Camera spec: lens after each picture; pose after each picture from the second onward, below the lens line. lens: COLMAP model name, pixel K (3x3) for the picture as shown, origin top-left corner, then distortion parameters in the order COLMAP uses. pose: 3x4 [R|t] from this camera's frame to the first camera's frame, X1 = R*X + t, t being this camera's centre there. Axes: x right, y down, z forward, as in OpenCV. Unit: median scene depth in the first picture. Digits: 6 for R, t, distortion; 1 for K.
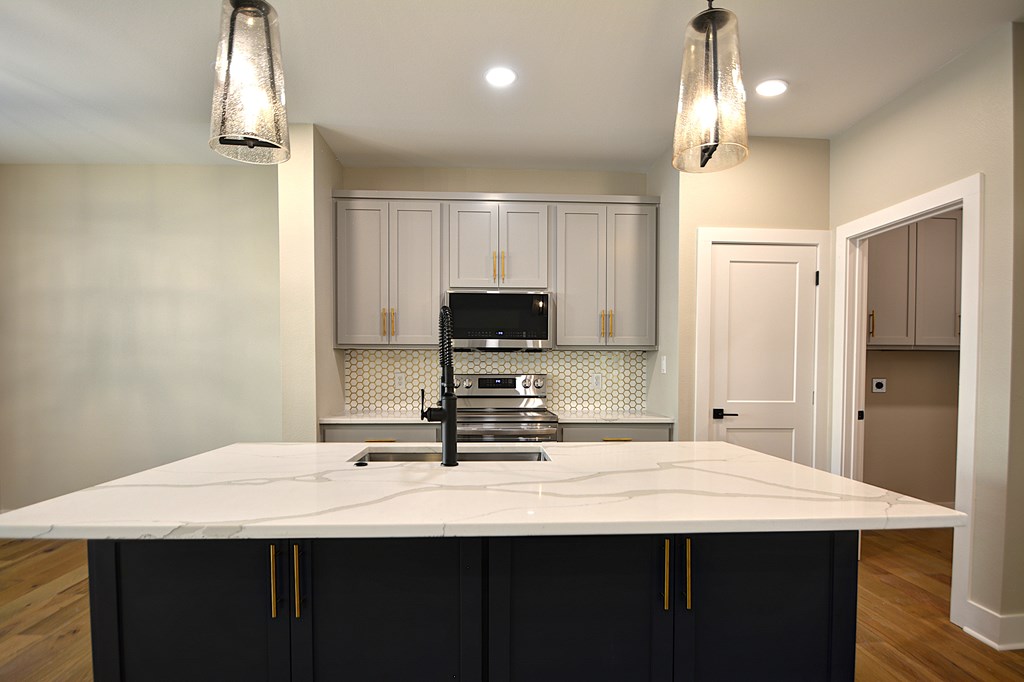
lens RADIAL K [[533.1, 0, 504.4], [0, 533.1, 383.7], [0, 0, 1]] dist [-0.018961, -0.000501]
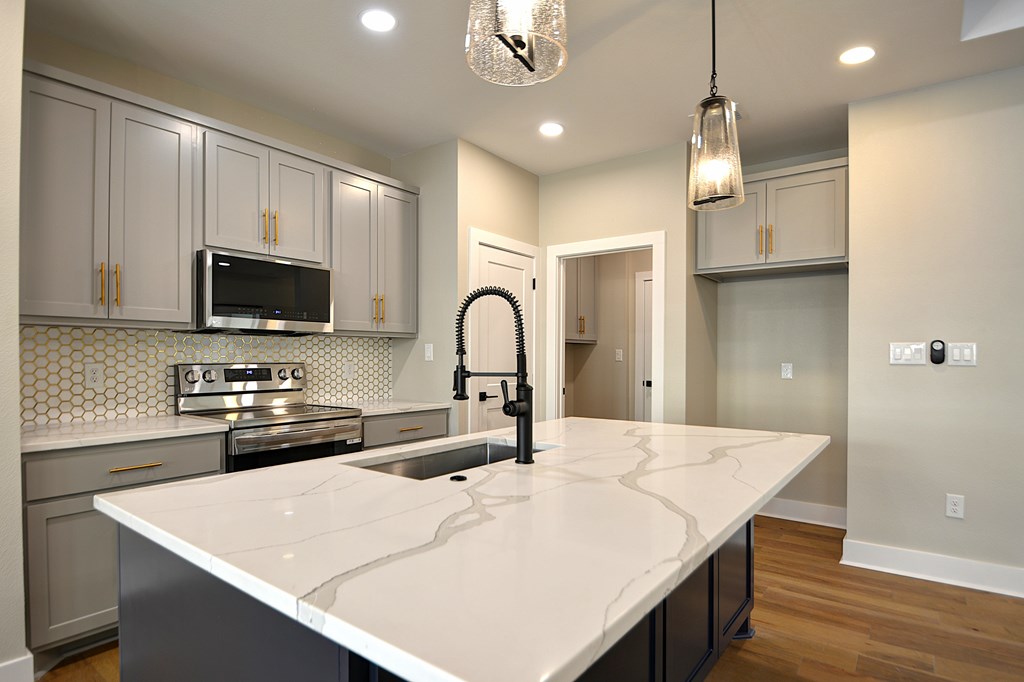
lens RADIAL K [[544.6, 0, 507.1], [0, 544.6, 360.0], [0, 0, 1]] dist [-0.012879, -0.000113]
pose [[0.642603, -0.006471, 0.766172, -0.400631], [0.022672, 0.999687, -0.010573, -0.005946], [-0.765864, 0.024165, 0.642549, 0.203912]]
